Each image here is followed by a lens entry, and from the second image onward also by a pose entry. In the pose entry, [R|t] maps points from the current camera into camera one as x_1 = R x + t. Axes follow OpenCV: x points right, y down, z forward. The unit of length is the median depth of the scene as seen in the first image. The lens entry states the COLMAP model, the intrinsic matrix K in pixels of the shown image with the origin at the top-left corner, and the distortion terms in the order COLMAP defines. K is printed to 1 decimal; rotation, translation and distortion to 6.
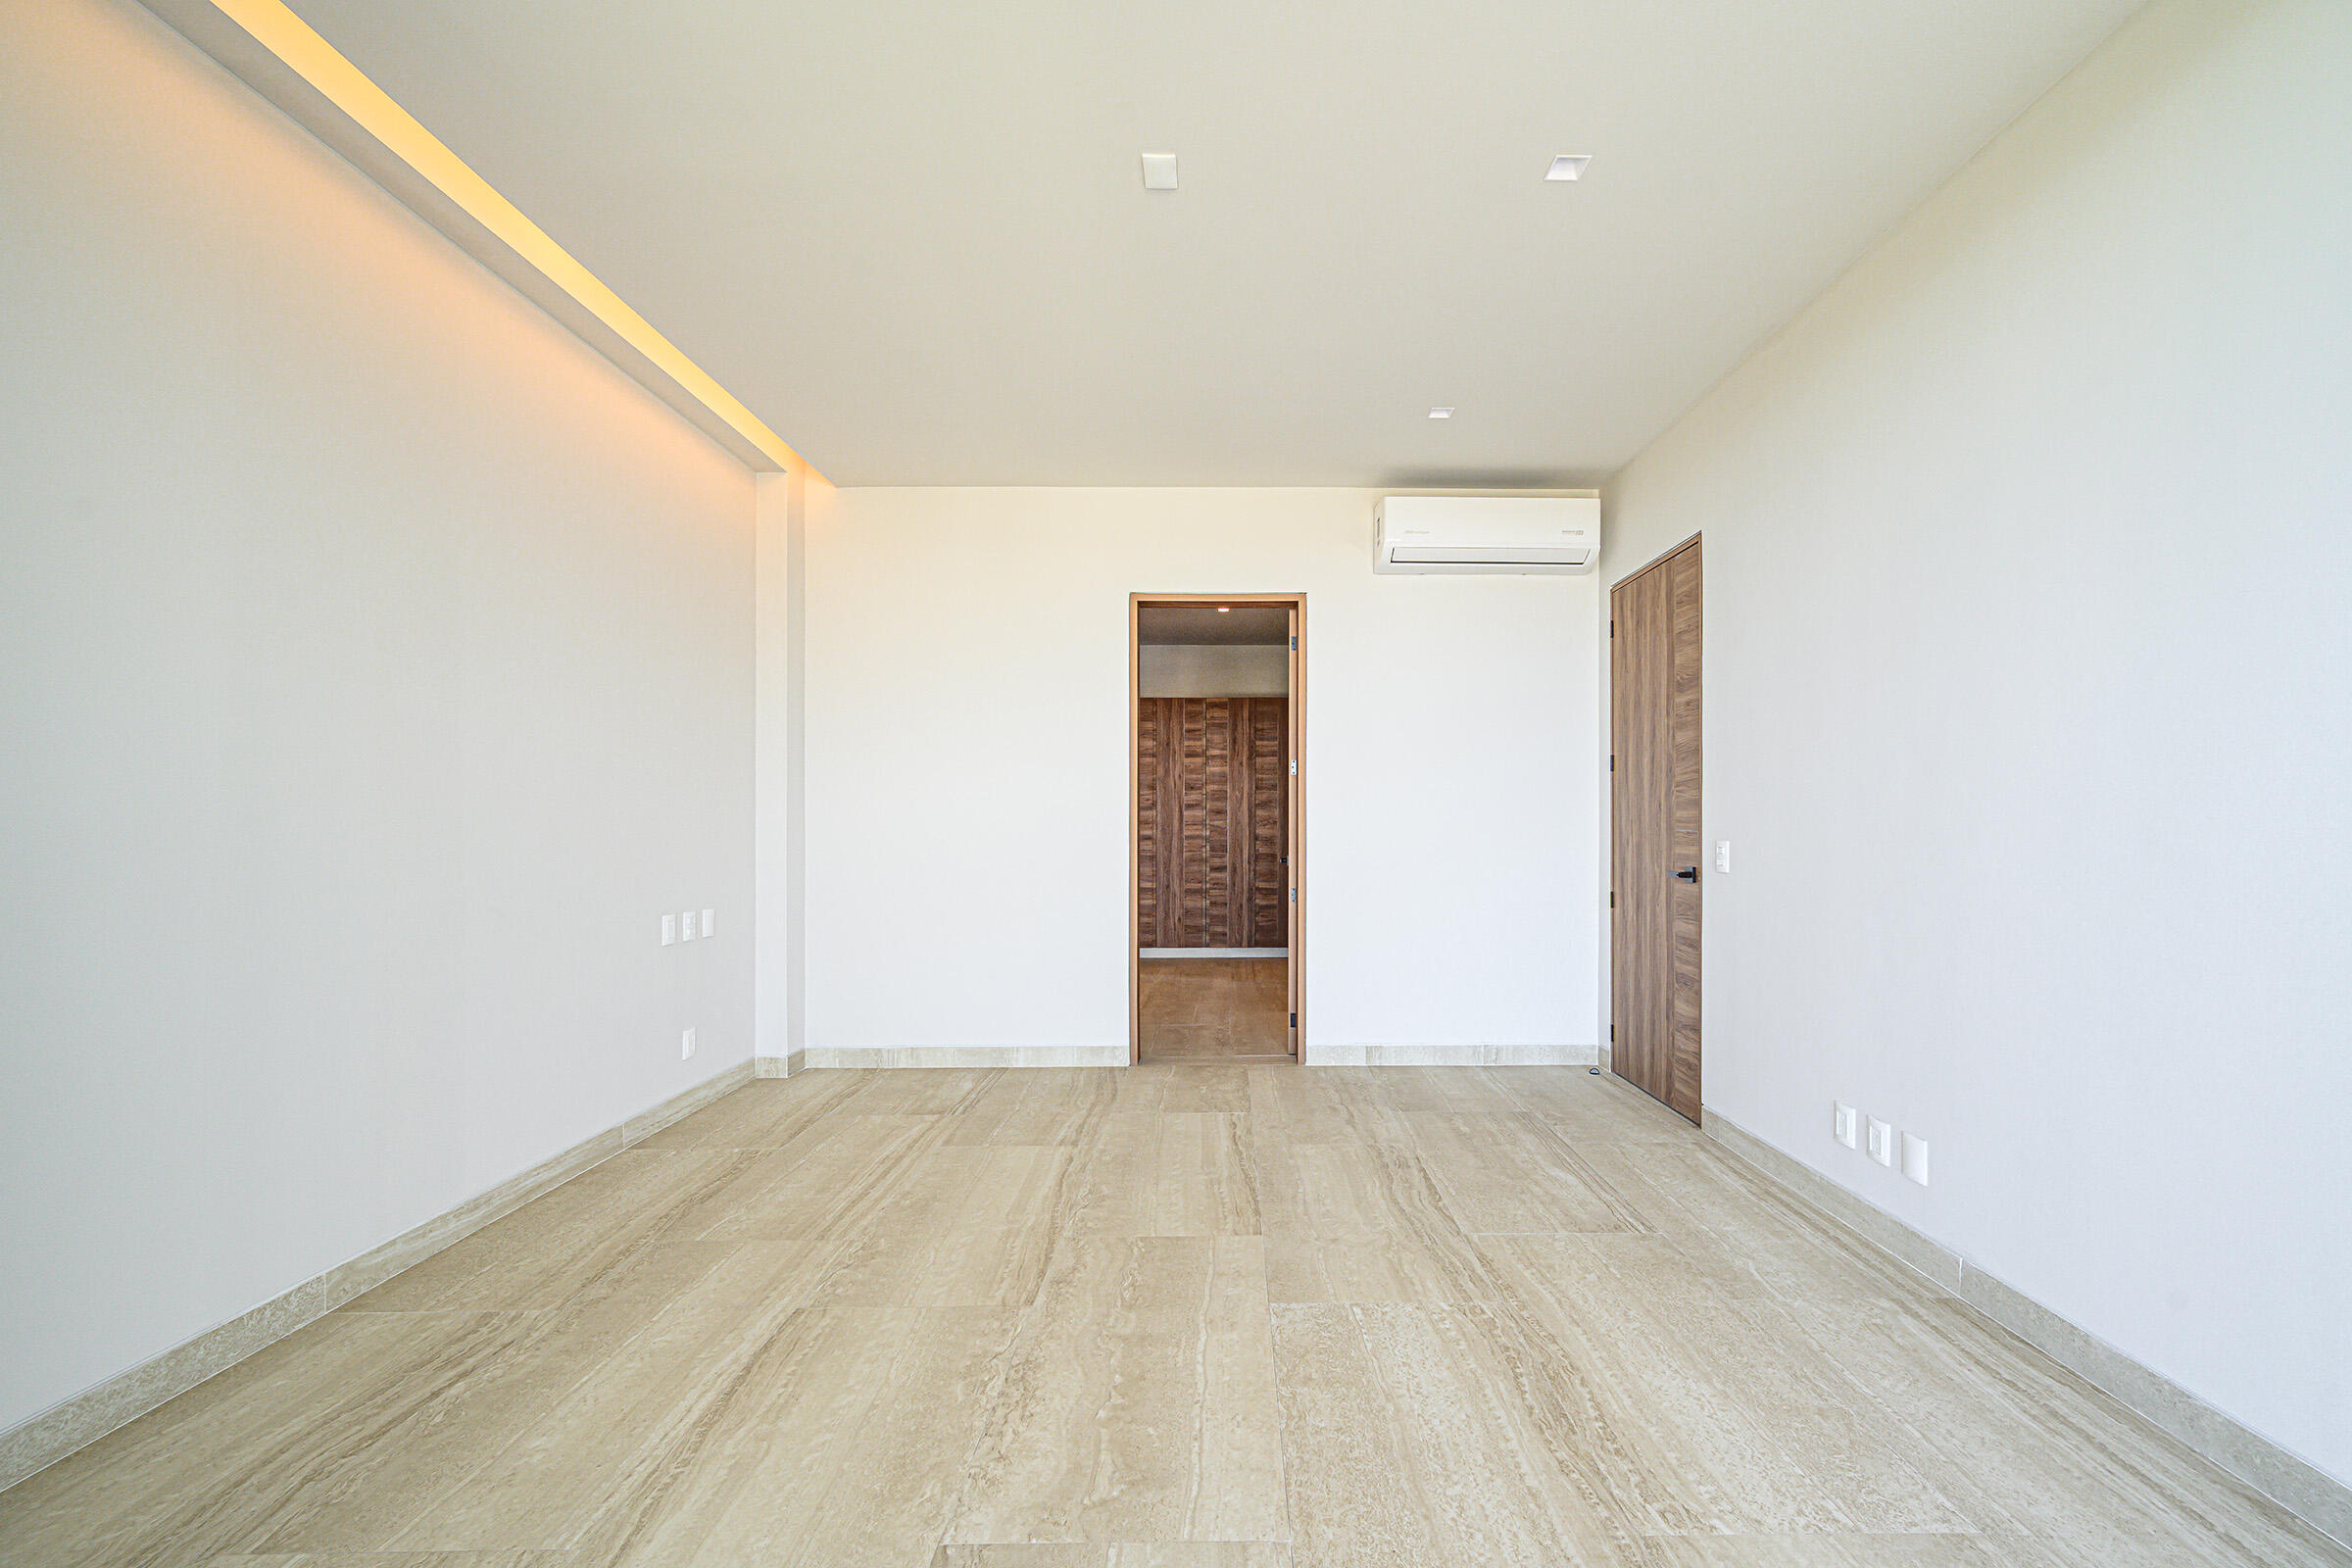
lens RADIAL K [[1060.3, 0, 1288.6], [0, 1060.3, 828.9], [0, 0, 1]] dist [-0.000654, -0.000082]
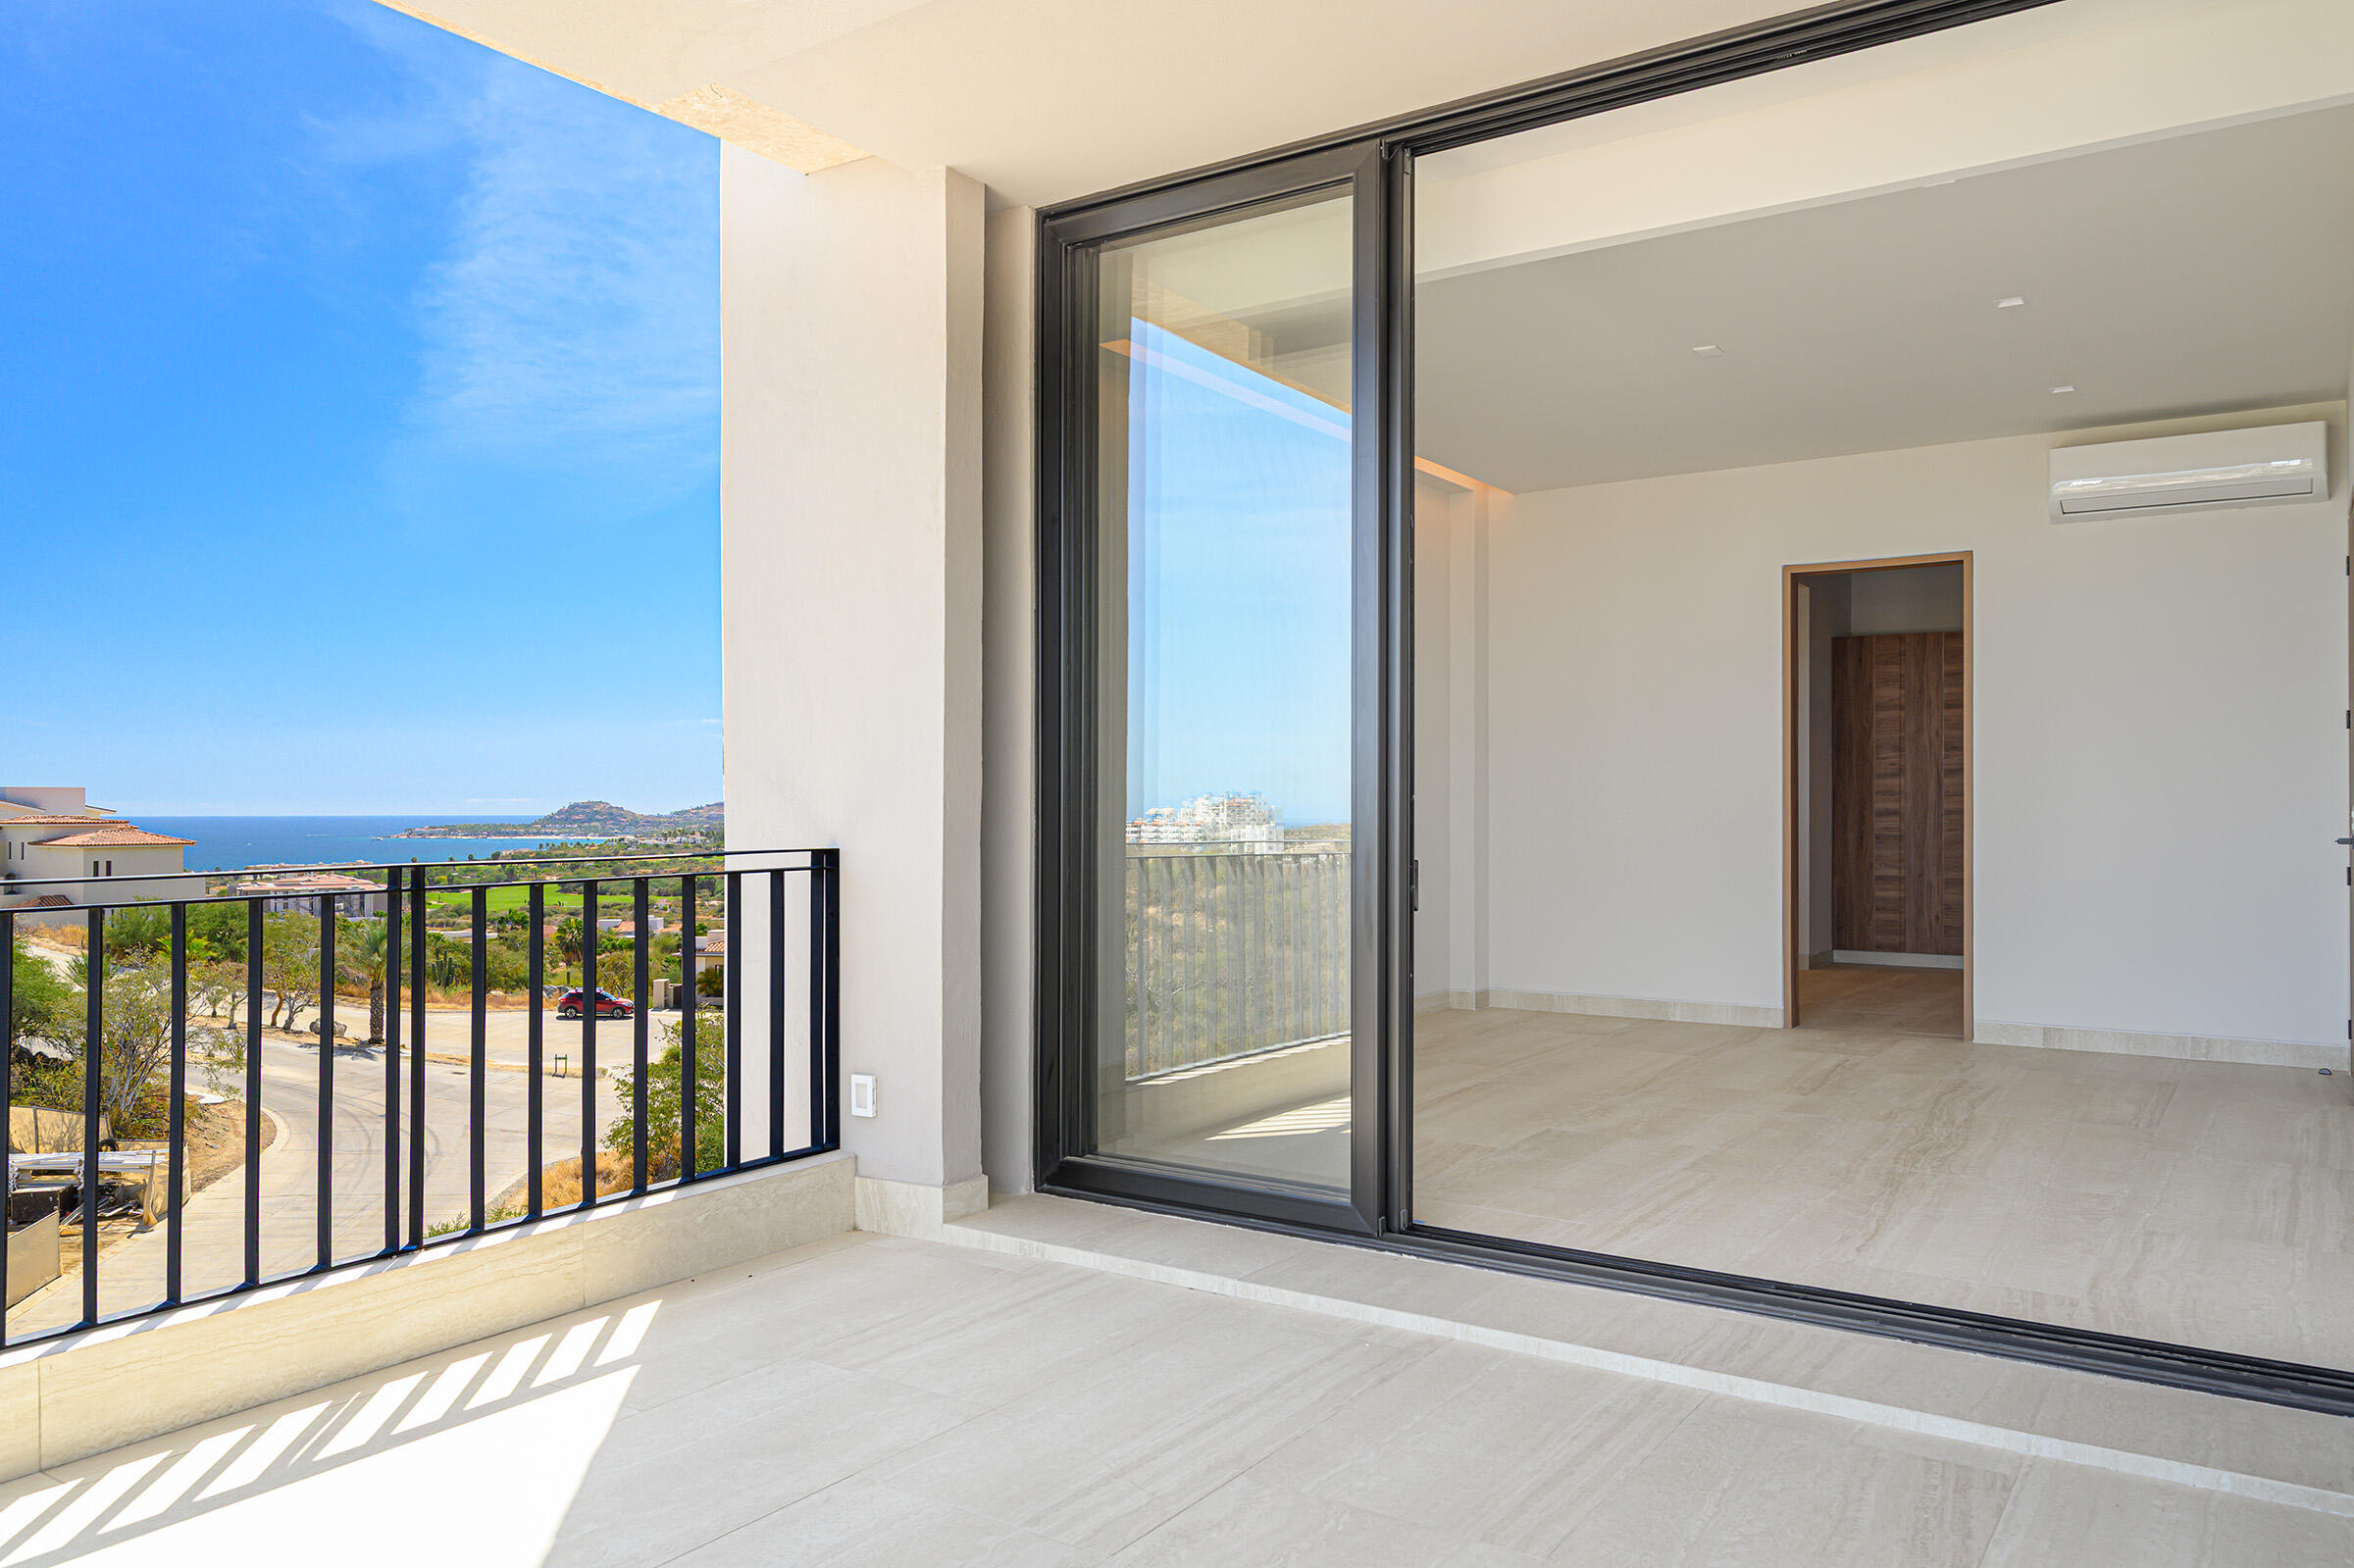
lens RADIAL K [[1659.1, 0, 1181.4], [0, 1659.1, 798.1], [0, 0, 1]] dist [0.013846, 0.001269]
pose [[0.818786, -0.001029, -0.574097, 0.294749], [-0.002829, 0.999979, -0.005827, 0.013165], [0.574091, 0.006395, 0.818766, -0.644826]]
